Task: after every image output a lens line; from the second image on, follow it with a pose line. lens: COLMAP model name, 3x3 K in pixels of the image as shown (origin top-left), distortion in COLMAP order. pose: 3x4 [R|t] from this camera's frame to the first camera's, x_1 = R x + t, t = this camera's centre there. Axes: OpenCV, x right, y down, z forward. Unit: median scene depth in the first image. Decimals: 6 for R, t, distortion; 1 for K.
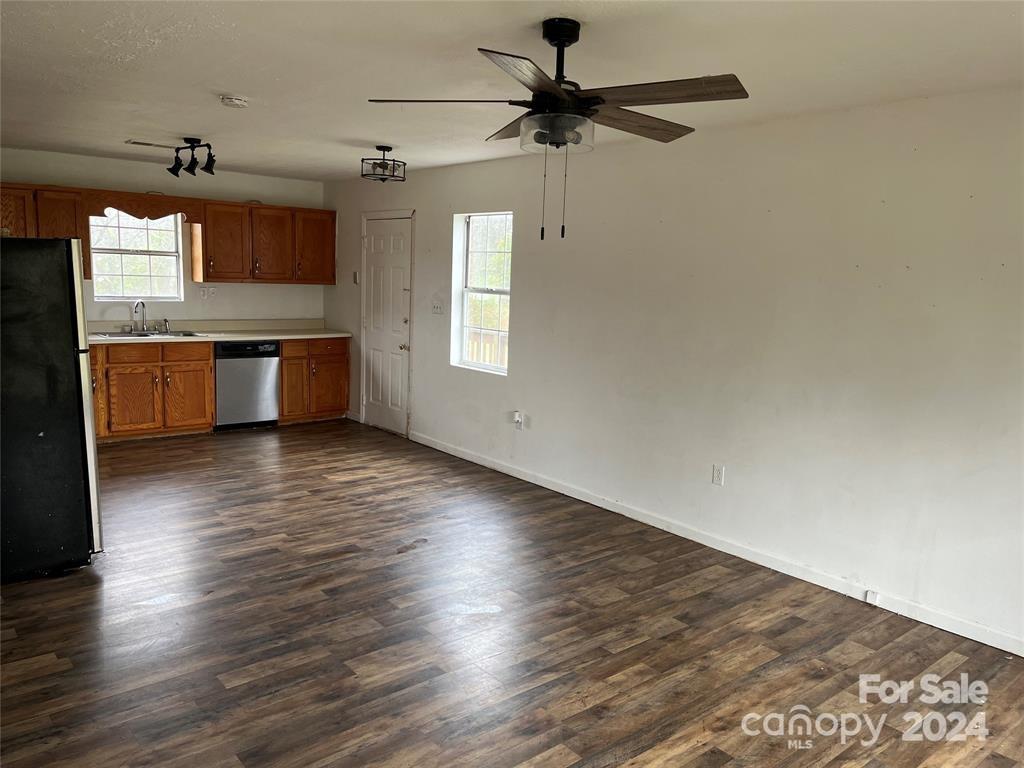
lens RADIAL K [[781.6, 0, 522.0], [0, 781.6, 381.8], [0, 0, 1]] dist [0.043832, -0.061685]
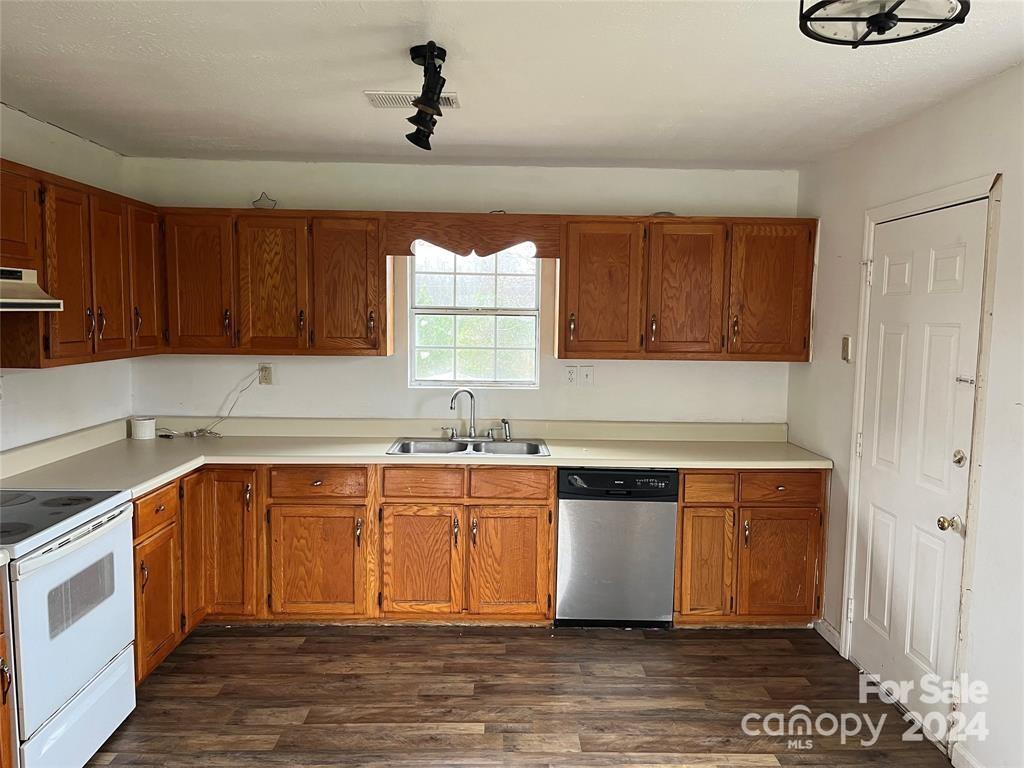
lens RADIAL K [[781.6, 0, 506.9], [0, 781.6, 389.5], [0, 0, 1]] dist [0.043832, -0.061685]
pose [[0.775221, 0.030029, -0.630975, -0.075018], [-0.074305, 0.996270, -0.043877, -0.077537], [0.627304, 0.080899, 0.774561, 0.542895]]
